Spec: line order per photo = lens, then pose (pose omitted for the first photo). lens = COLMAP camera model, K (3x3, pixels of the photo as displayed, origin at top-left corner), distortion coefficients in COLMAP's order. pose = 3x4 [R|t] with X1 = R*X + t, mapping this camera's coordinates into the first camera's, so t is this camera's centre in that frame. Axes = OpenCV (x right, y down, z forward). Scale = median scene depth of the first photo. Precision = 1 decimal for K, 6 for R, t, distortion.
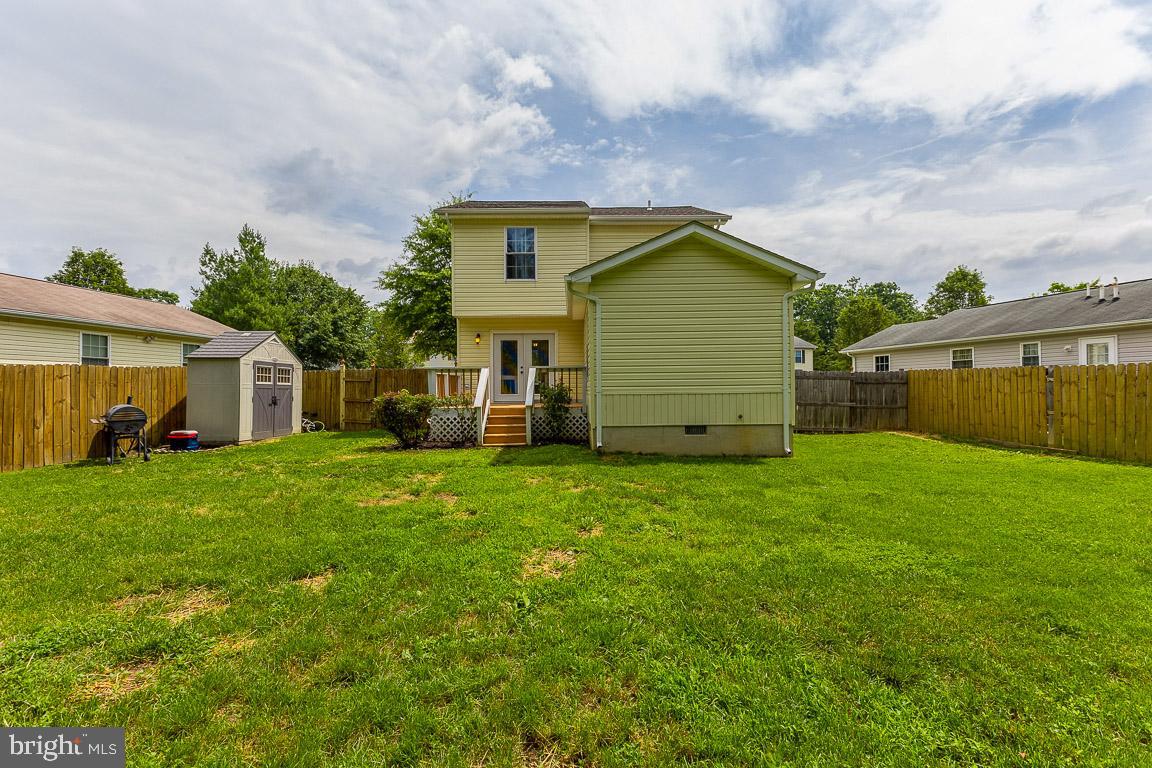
lens RADIAL K [[520.6, 0, 573.3], [0, 520.6, 379.9], [0, 0, 1]] dist [0.020052, -0.000884]
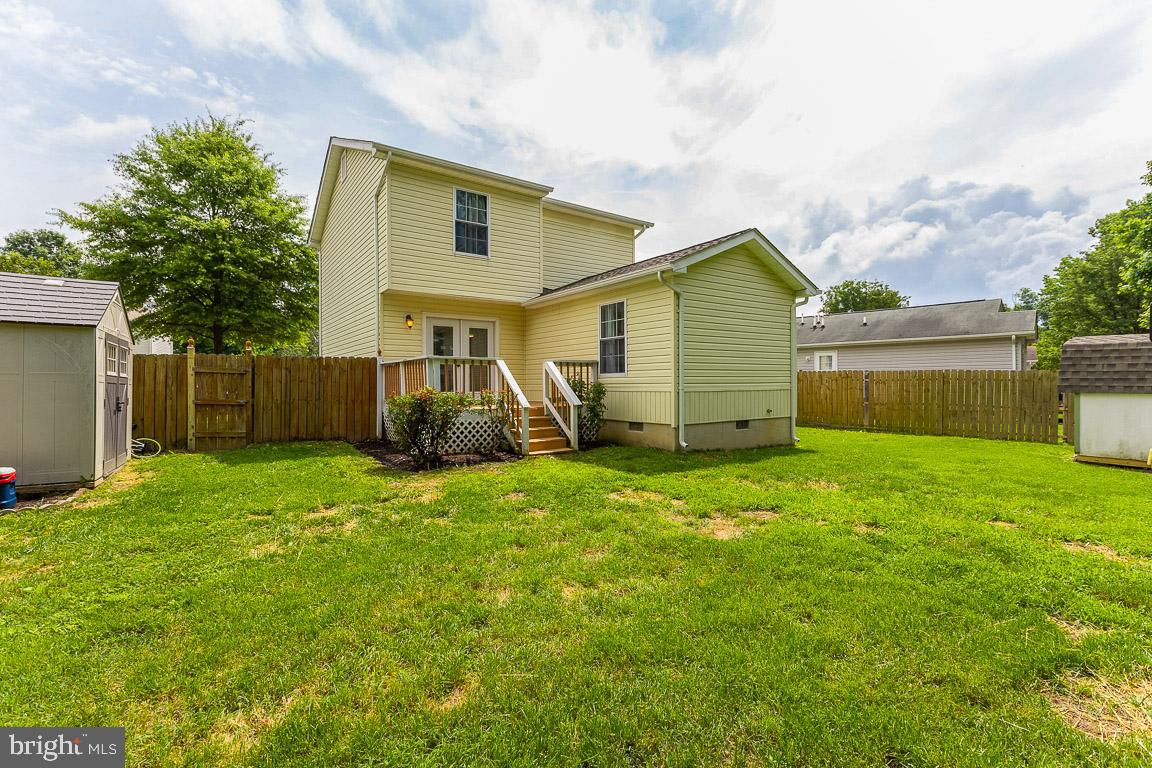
lens RADIAL K [[520.6, 0, 572.9], [0, 520.6, 383.0], [0, 0, 1]] dist [0.020052, -0.000884]
pose [[0.820442, 0.006248, 0.571695, -0.438215], [-0.012656, 0.999894, 0.007234, 0.005503], [-0.571589, -0.013171, 0.820434, 0.215649]]
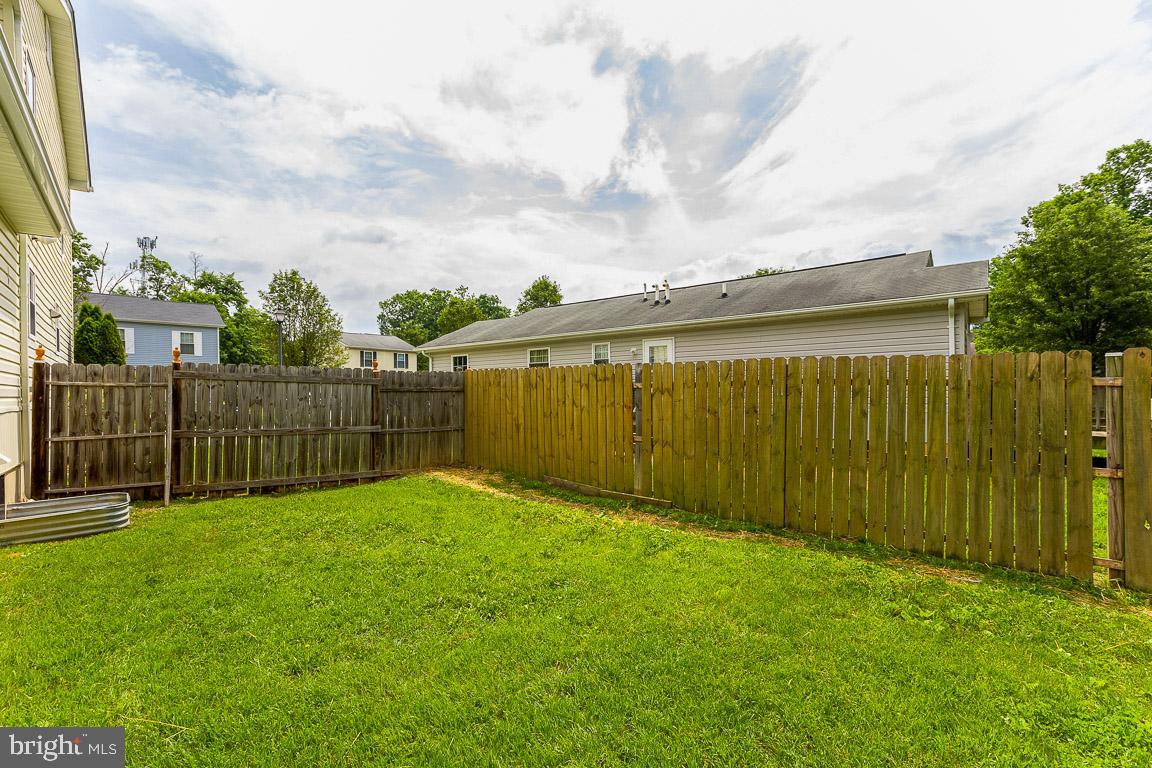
lens RADIAL K [[520.6, 0, 578.1], [0, 520.6, 387.3], [0, 0, 1]] dist [0.020052, -0.000884]
pose [[0.769357, 0.005408, 0.638796, 0.346571], [-0.005737, 0.999982, -0.001557, 0.002053], [-0.638793, -0.002467, 0.769374, 0.435397]]
